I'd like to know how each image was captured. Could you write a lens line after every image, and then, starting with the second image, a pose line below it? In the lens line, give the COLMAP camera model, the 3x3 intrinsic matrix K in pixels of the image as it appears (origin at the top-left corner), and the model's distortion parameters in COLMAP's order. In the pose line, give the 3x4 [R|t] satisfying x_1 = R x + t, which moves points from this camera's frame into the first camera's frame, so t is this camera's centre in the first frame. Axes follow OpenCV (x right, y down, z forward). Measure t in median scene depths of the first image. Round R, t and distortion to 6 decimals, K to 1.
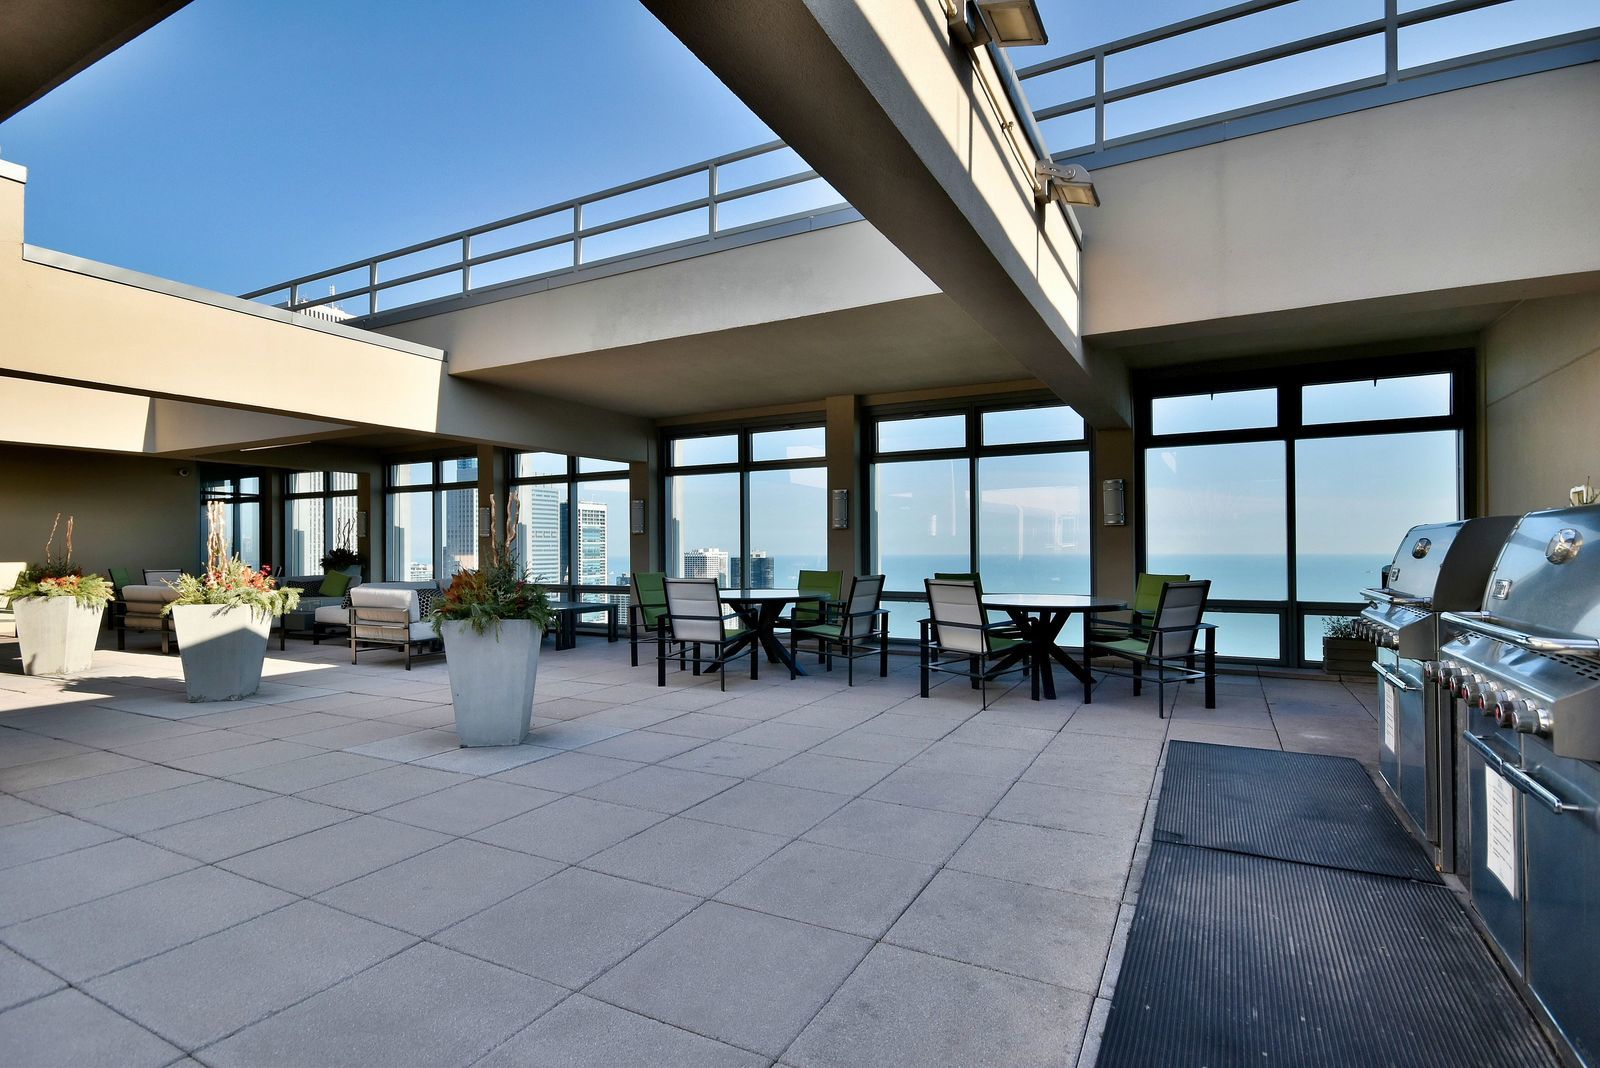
lens RADIAL K [[811.2, 0, 802.1], [0, 811.2, 542.0], [0, 0, 1]] dist [0.018250, 0.001117]
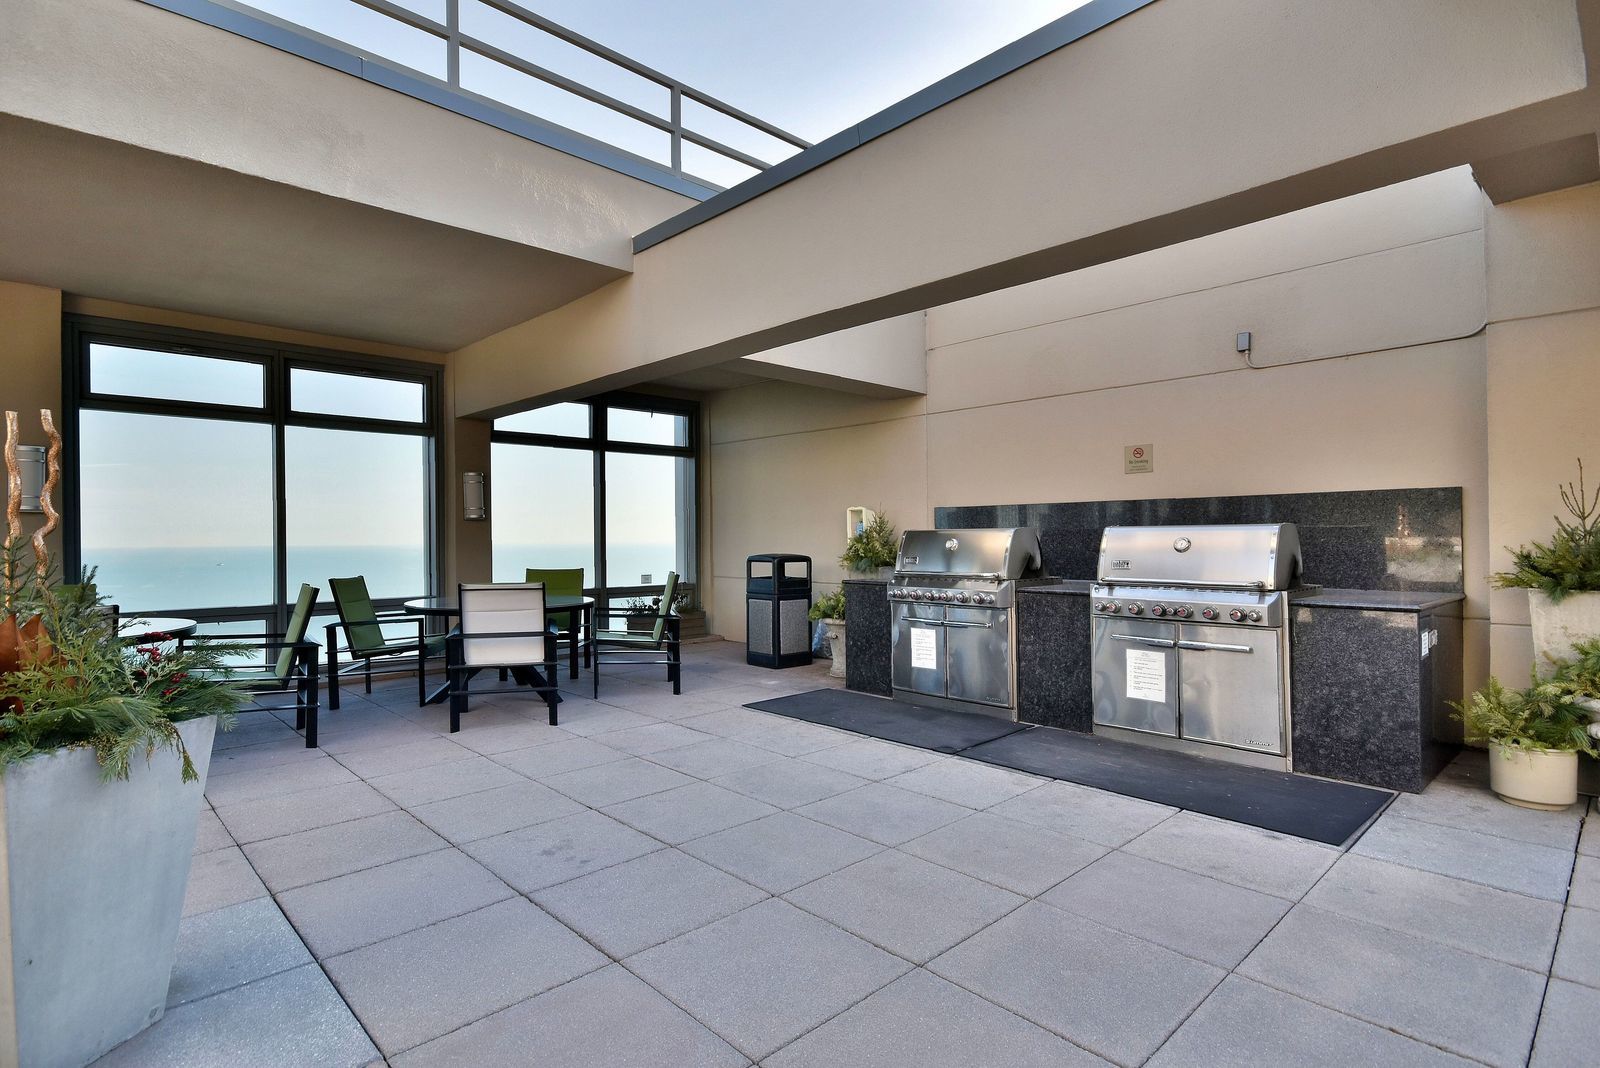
lens RADIAL K [[811.2, 0, 803.6], [0, 811.2, 531.4], [0, 0, 1]] dist [0.018250, 0.001117]
pose [[0.294930, 0.005452, 0.955503, -0.706680], [-0.009971, 0.999947, -0.002628, -0.012328], [-0.955467, -0.008753, 0.294968, 0.579853]]
